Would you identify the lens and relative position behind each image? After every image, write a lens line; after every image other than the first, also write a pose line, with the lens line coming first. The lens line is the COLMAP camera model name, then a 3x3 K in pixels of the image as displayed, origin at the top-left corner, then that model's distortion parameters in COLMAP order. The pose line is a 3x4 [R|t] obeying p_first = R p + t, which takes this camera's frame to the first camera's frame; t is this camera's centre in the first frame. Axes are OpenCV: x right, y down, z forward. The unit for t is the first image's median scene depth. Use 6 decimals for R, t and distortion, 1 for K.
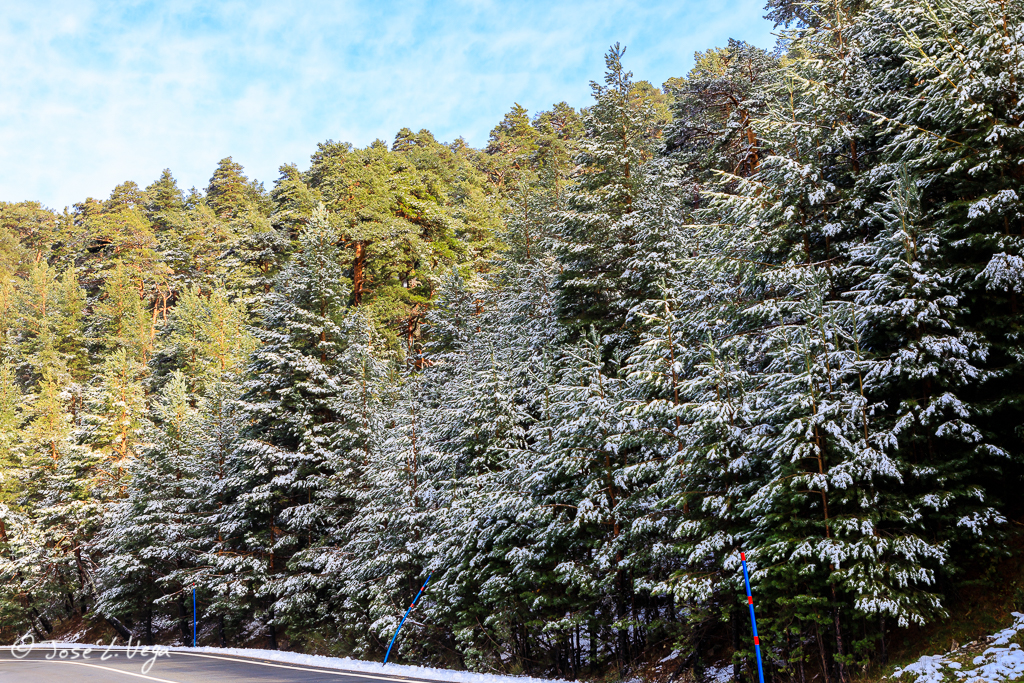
lens RADIAL K [[1282.6, 0, 511.9], [0, 1282.6, 341.3], [0, 0, 1]] dist [0.020040, 0.000000]
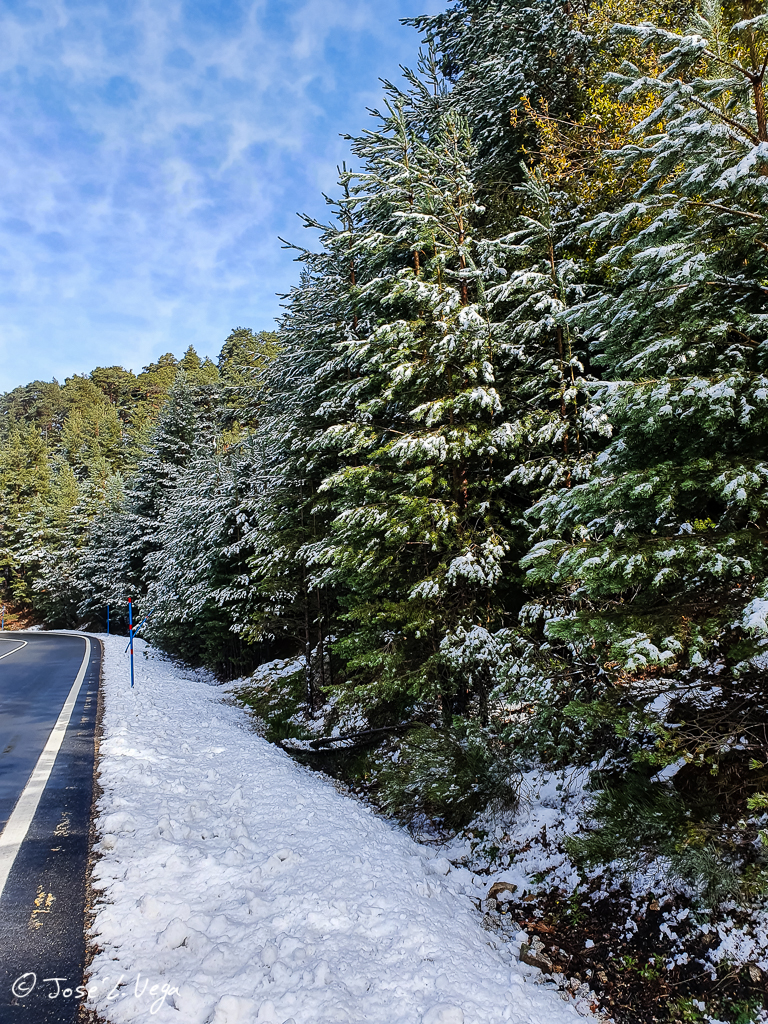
lens RADIAL K [[784.7, 0, 384.0], [0, 784.7, 512.3], [0, 0, 1]] dist [0.003155, 0.000153]
pose [[0.995104, -0.001350, -0.098829, 0.219906], [0.009820, 0.996310, 0.085267, -0.008908], [0.098349, -0.085820, 0.991445, 0.020072]]
